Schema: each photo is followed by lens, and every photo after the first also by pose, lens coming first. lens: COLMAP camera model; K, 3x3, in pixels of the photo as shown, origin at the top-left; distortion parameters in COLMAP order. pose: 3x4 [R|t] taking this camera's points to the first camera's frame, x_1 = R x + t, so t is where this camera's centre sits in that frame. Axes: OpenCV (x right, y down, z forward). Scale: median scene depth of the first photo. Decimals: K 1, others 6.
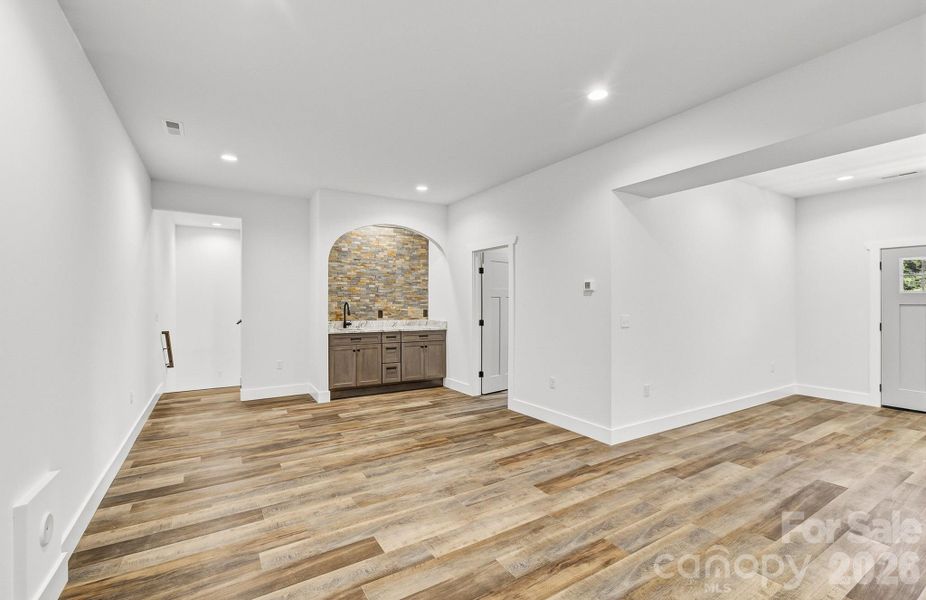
lens RADIAL K [[402.8, 0, 461.0], [0, 402.8, 302.0], [0, 0, 1]] dist [0.003355, 0.000248]
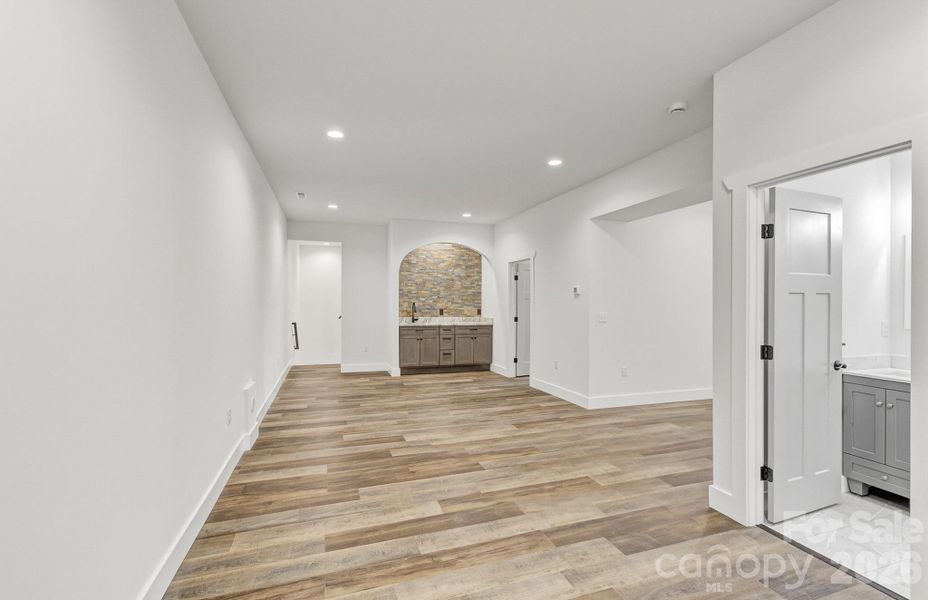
lens RADIAL K [[412.0, 0, 464.0], [0, 412.0, 304.9], [0, 0, 1]] dist [-0.045800, 0.031131]
pose [[0.974114, 0.004697, -0.226009, 0.246049], [-0.003837, 0.999984, 0.004246, 0.002495], [0.226025, -0.003269, 0.974116, -0.374192]]
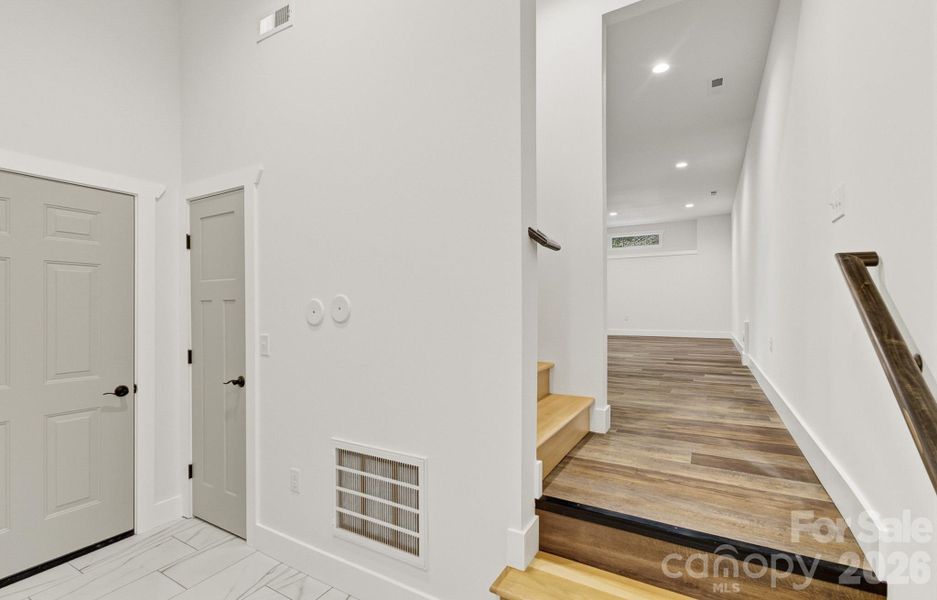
lens RADIAL K [[409.5, 0, 471.0], [0, 409.5, 310.1], [0, 0, 1]] dist [-0.013176, 0.000359]
pose [[-0.473277, -0.004658, 0.880901, -1.134333], [0.007631, 0.999927, 0.009387, 0.135461], [-0.880880, 0.011165, -0.473207, 1.750473]]
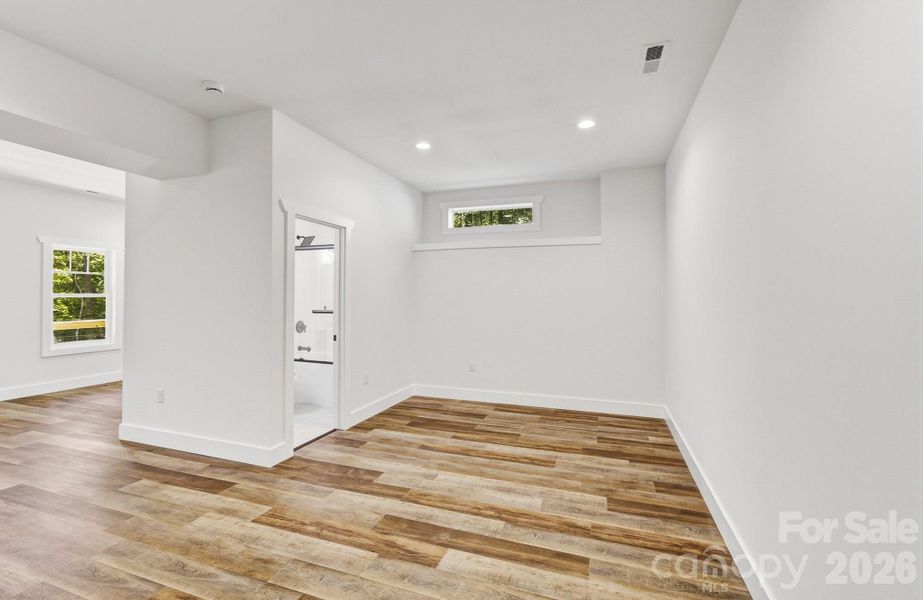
lens RADIAL K [[400.0, 0, 459.5], [0, 400.0, 299.4], [0, 0, 1]] dist [-0.000977, 0.000130]
pose [[-0.625919, -0.007653, 0.779850, -0.333620], [-0.002341, 0.999966, 0.007934, -0.002466], [-0.779884, 0.003140, -0.625916, 0.536984]]
